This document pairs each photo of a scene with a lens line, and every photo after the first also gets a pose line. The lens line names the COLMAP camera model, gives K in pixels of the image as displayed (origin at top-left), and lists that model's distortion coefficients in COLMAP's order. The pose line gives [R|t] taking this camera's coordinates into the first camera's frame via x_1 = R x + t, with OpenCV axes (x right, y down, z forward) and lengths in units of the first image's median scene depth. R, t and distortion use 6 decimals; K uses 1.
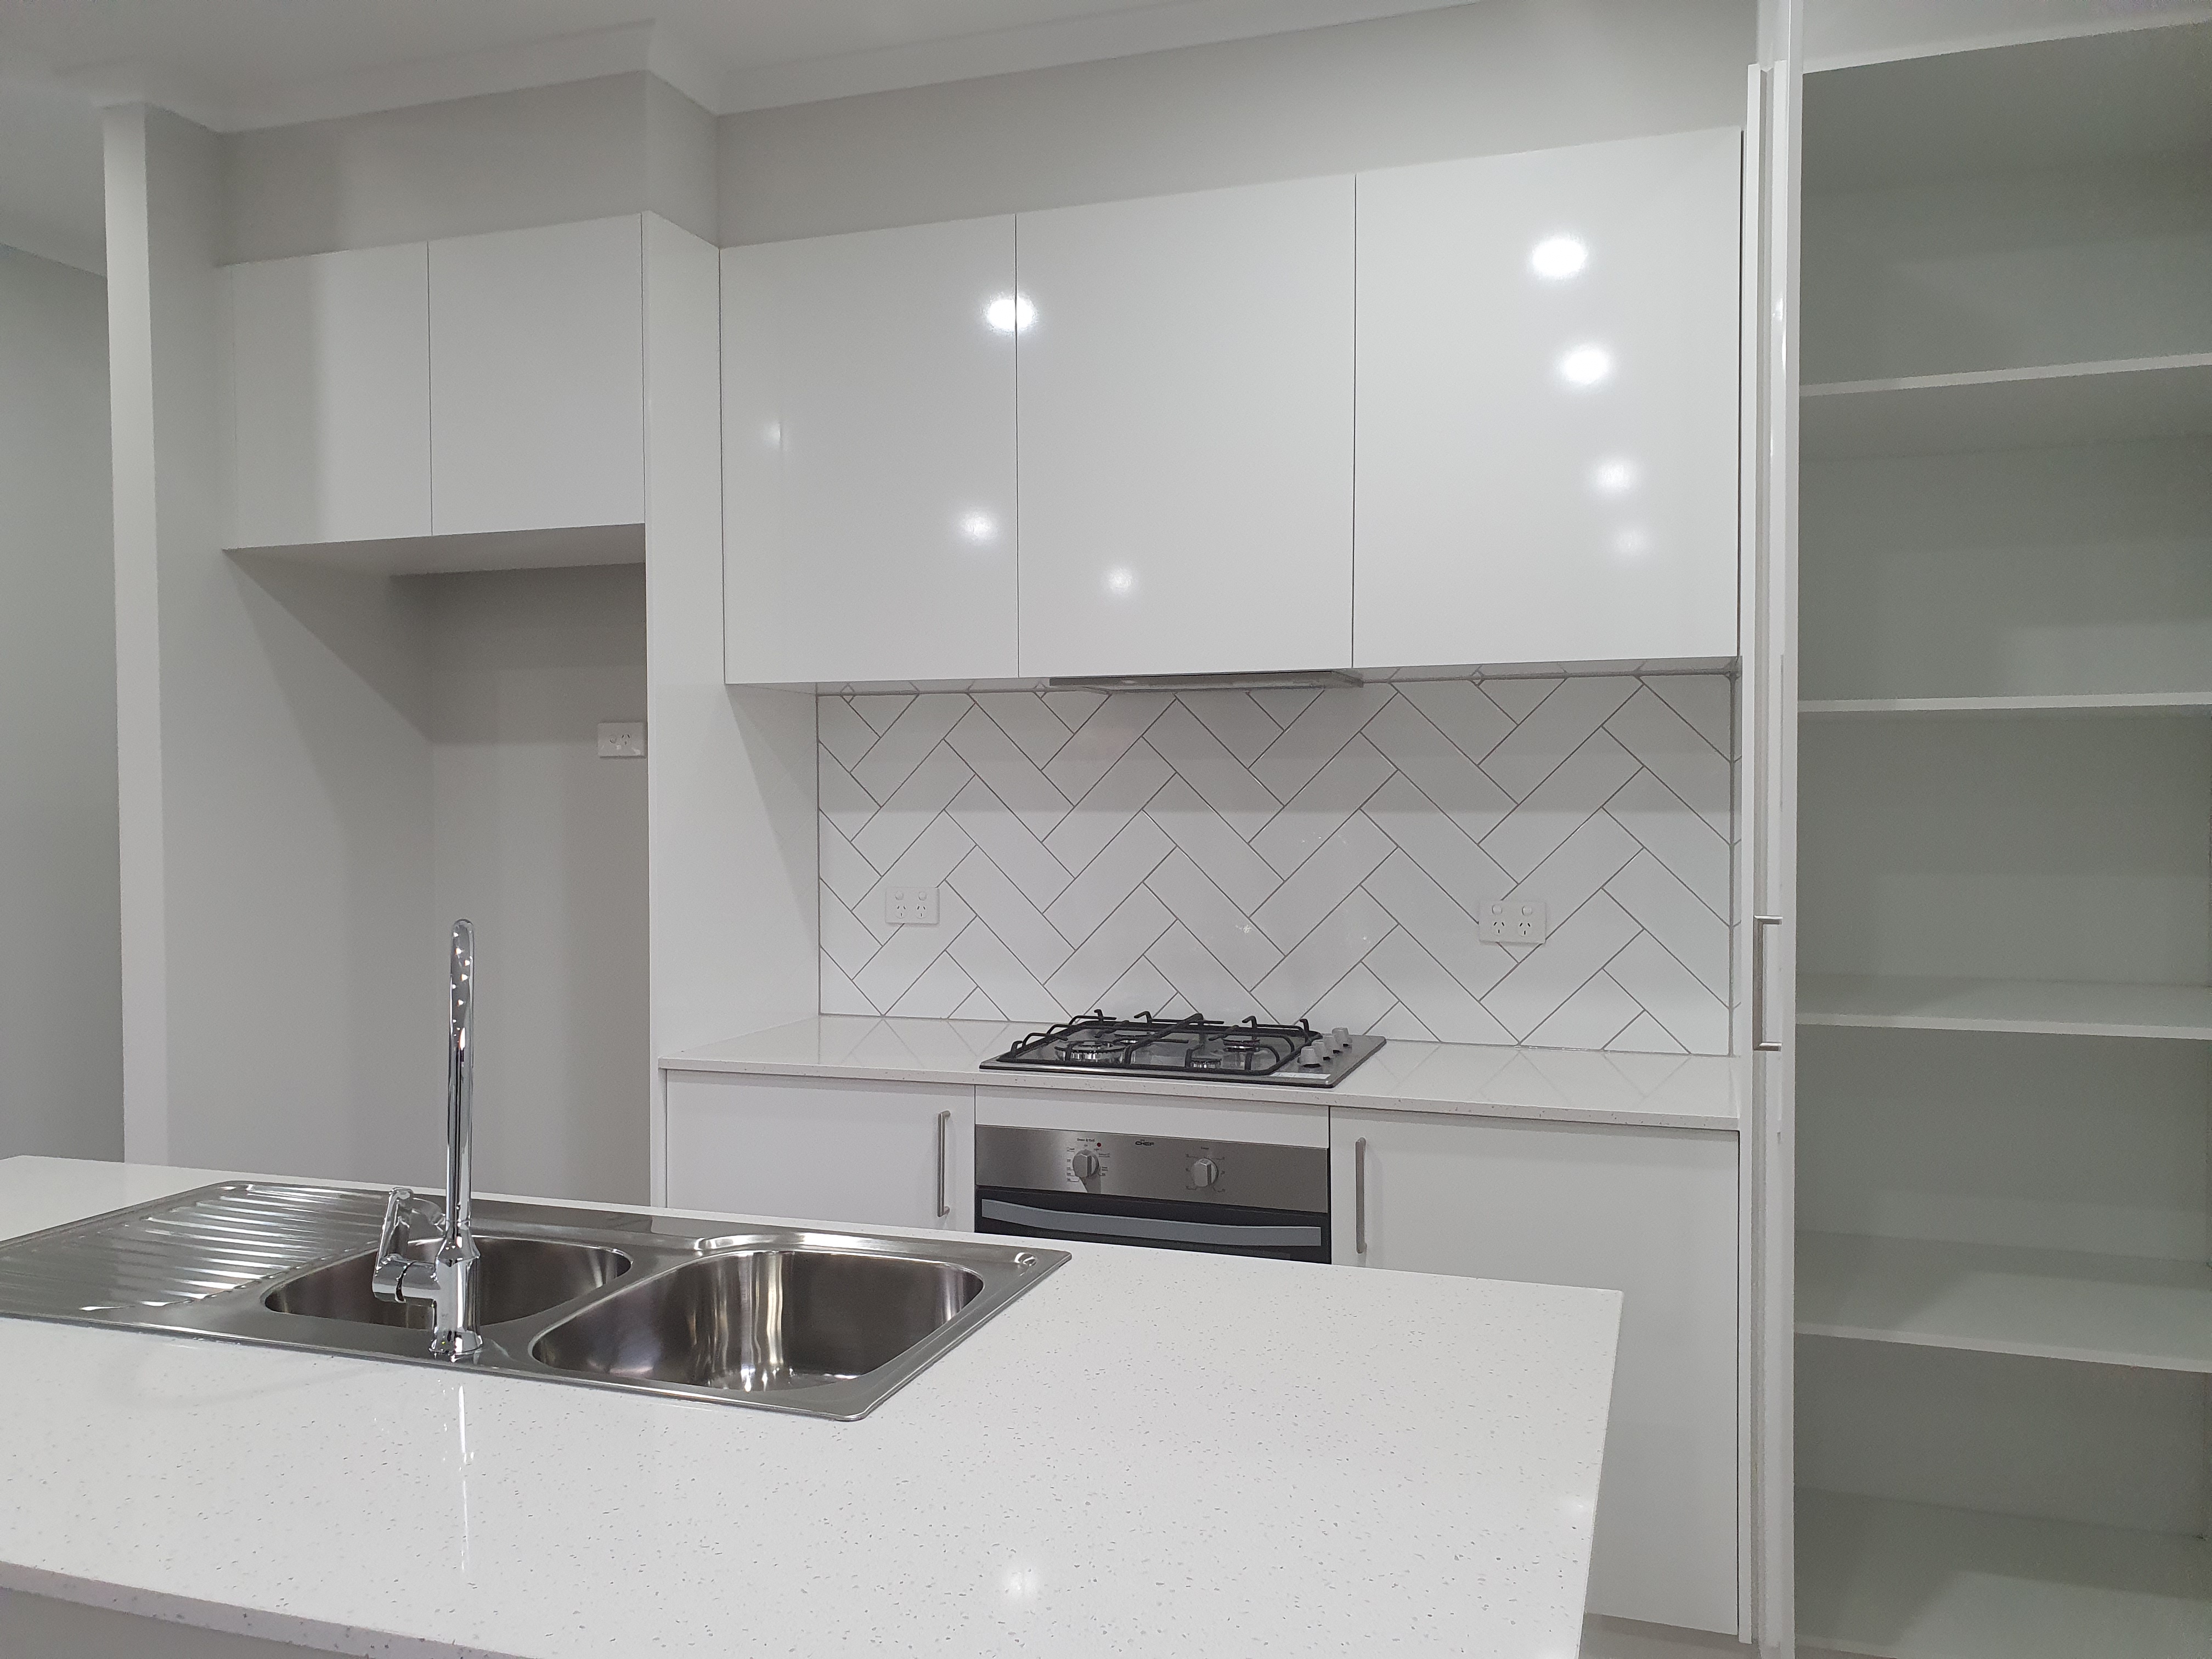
lens RADIAL K [[1726.3, 0, 1079.2], [0, 1726.3, 831.7], [0, 0, 1]] dist [0.048486, -0.037404]
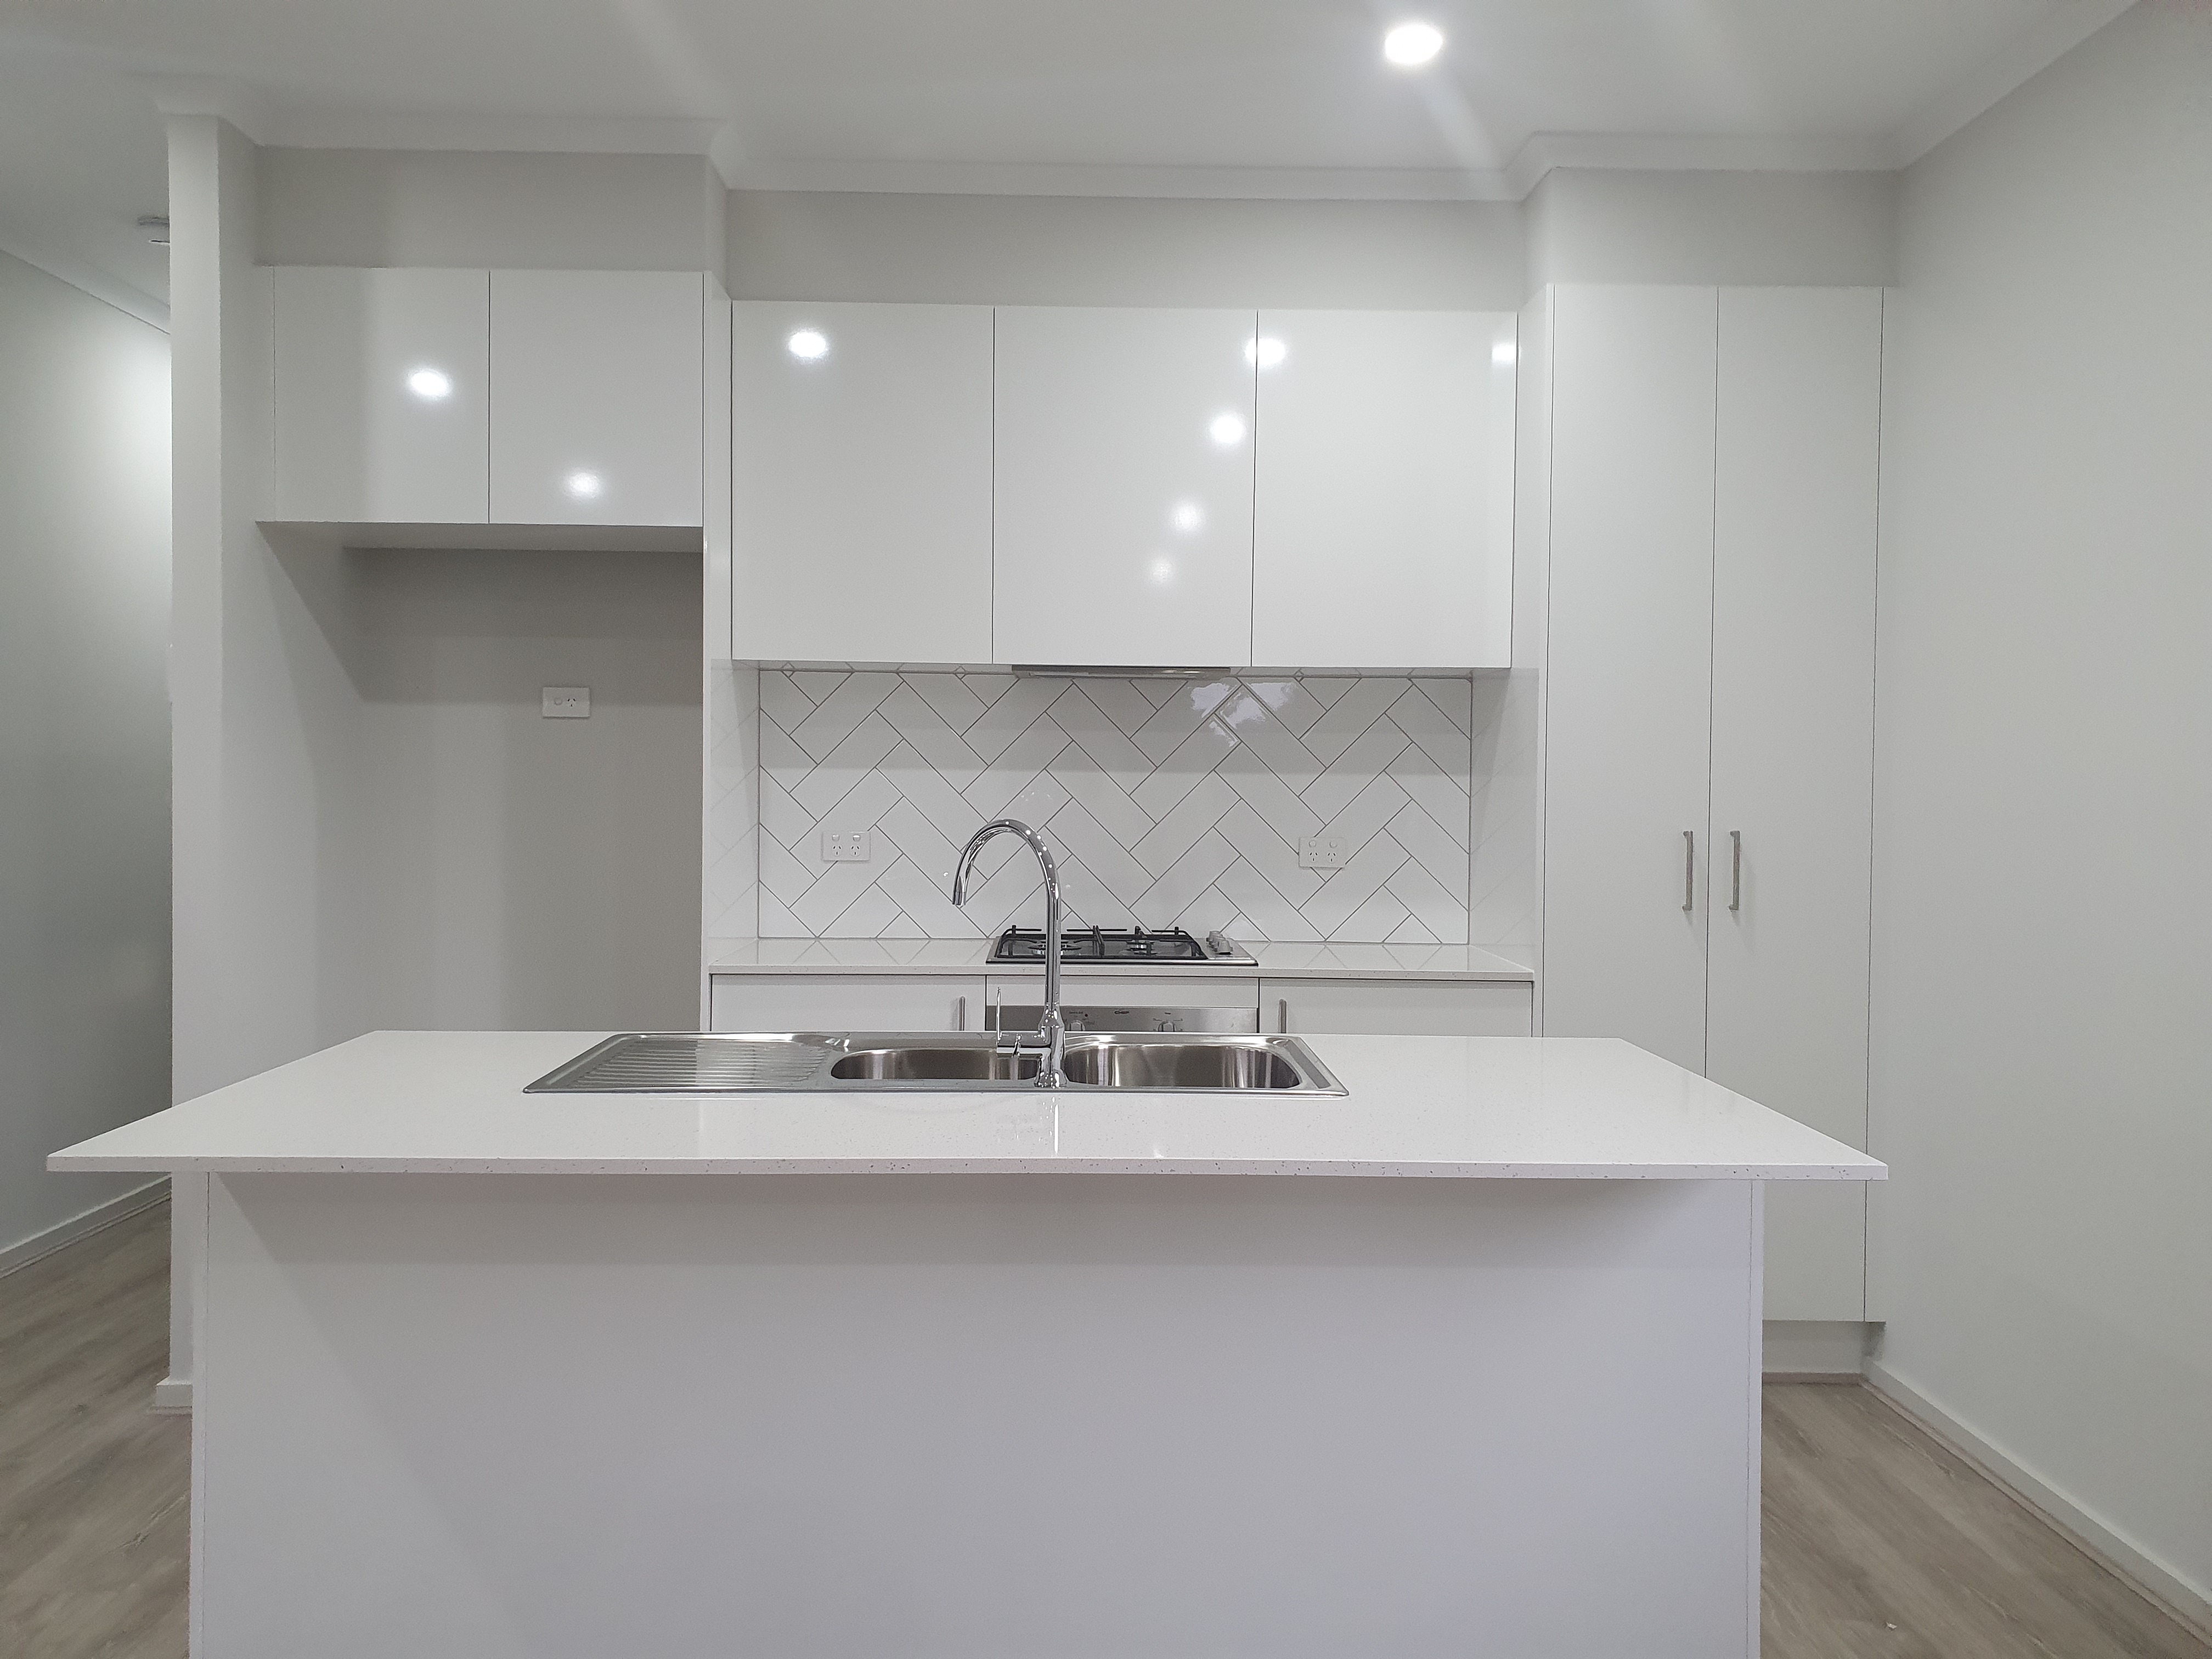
lens RADIAL K [[1726.3, 0, 1114.2], [0, 1726.3, 823.8], [0, 0, 1]] dist [0.048486, -0.037404]
pose [[0.938334, 0.002090, 0.345723, -0.371791], [-0.004670, 0.999967, 0.006629, 0.020041], [-0.345698, -0.007835, 0.938313, -0.225668]]
